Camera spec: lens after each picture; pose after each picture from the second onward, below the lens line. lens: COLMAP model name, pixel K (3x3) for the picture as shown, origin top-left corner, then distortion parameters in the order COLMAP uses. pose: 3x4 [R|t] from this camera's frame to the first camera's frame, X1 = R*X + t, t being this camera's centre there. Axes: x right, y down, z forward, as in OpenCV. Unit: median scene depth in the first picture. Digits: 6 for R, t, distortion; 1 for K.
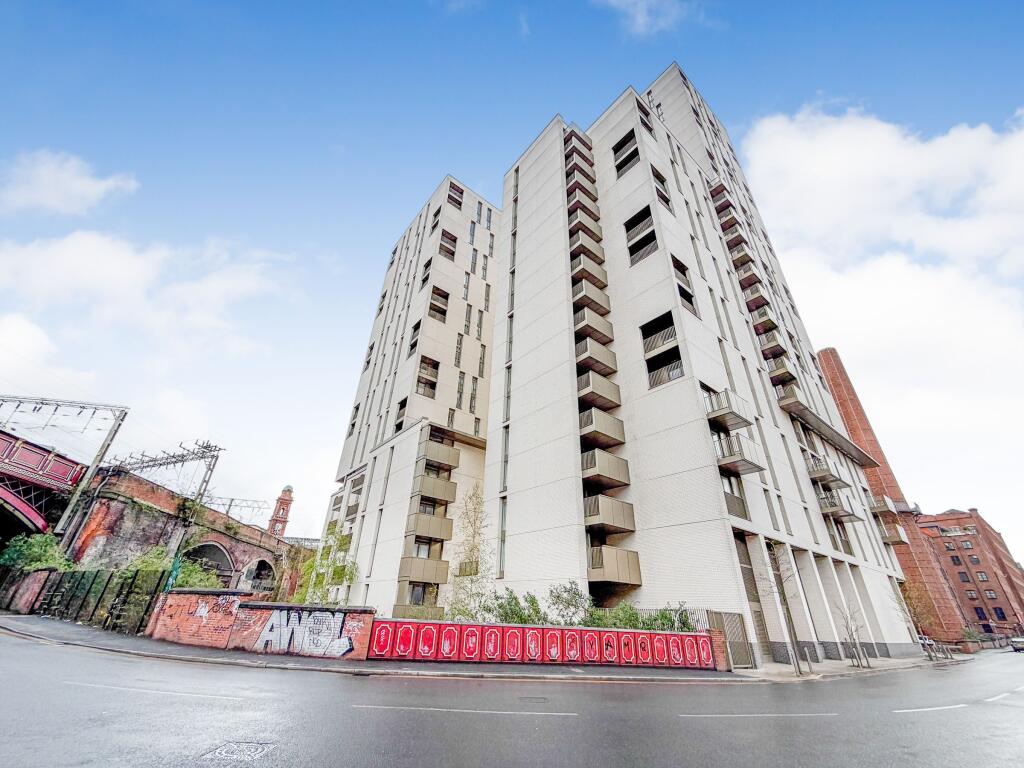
lens RADIAL K [[433.0, 0, 506.3], [0, 433.0, 385.4], [0, 0, 1]] dist [-0.001919, -0.000175]
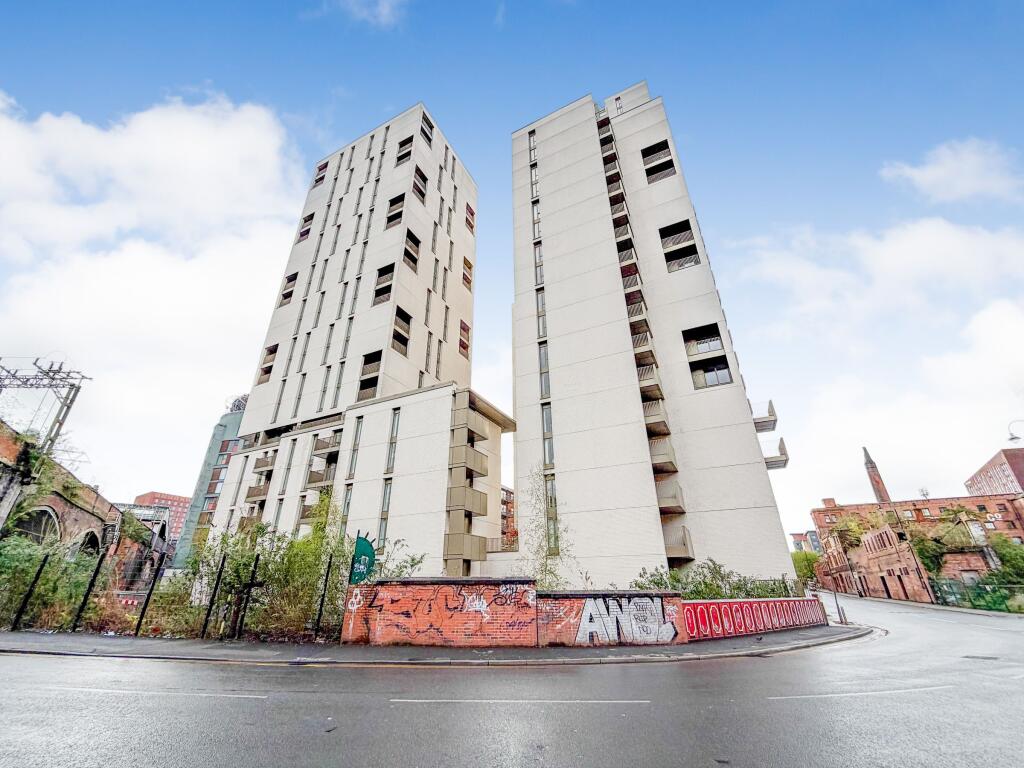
lens RADIAL K [[441.0, 0, 505.0], [0, 441.0, 386.2], [0, 0, 1]] dist [-0.001903, -0.000124]
pose [[0.907140, 0.137859, 0.397609, -0.558744], [-0.164001, 0.985930, 0.032325, 0.045202], [-0.387559, -0.094531, 0.916985, 0.141139]]
